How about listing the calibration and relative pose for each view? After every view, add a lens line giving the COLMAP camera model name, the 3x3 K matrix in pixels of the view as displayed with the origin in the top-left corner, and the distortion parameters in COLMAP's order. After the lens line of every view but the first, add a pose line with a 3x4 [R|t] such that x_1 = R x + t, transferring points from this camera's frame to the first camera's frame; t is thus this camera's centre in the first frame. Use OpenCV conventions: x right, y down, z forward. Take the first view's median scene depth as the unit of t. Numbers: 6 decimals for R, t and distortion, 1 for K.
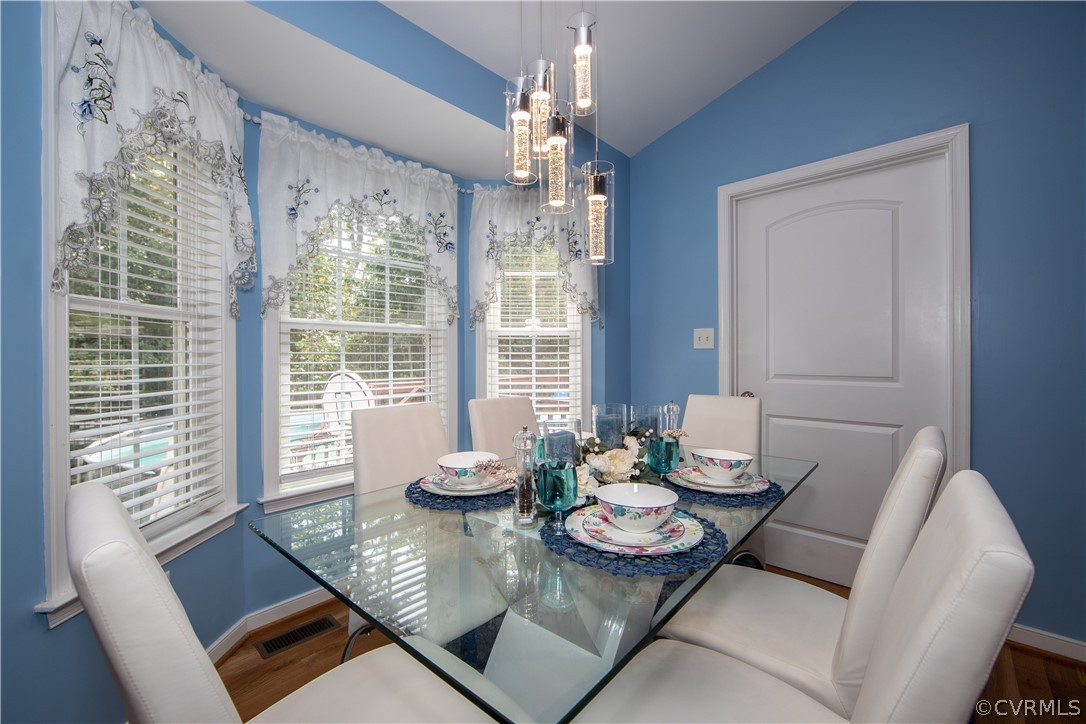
lens RADIAL K [[435.4, 0, 536.6], [0, 435.4, 356.8], [0, 0, 1]] dist [-0.010898, 0.002402]
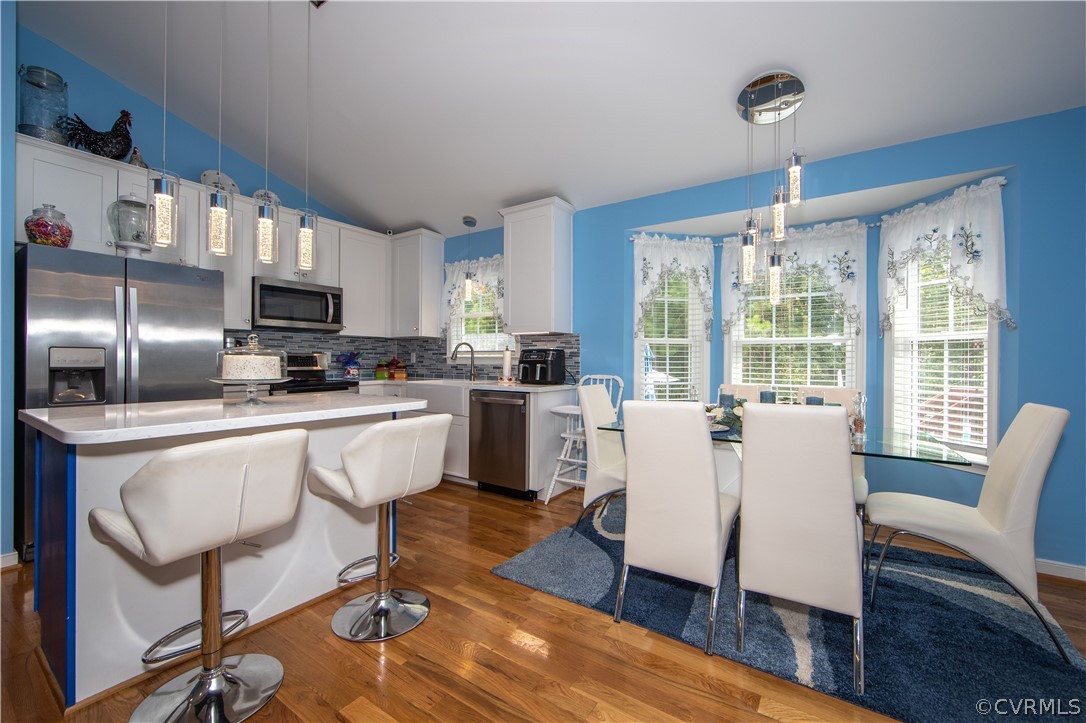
lens RADIAL K [[435.4, 0, 547.8], [0, 435.4, 360.3], [0, 0, 1]] dist [-0.010898, 0.002402]
pose [[0.164018, 0.001602, -0.986456, 0.917047], [-0.009960, 0.999950, -0.000032, 0.010013], [0.986407, 0.009830, 0.164026, -0.107984]]
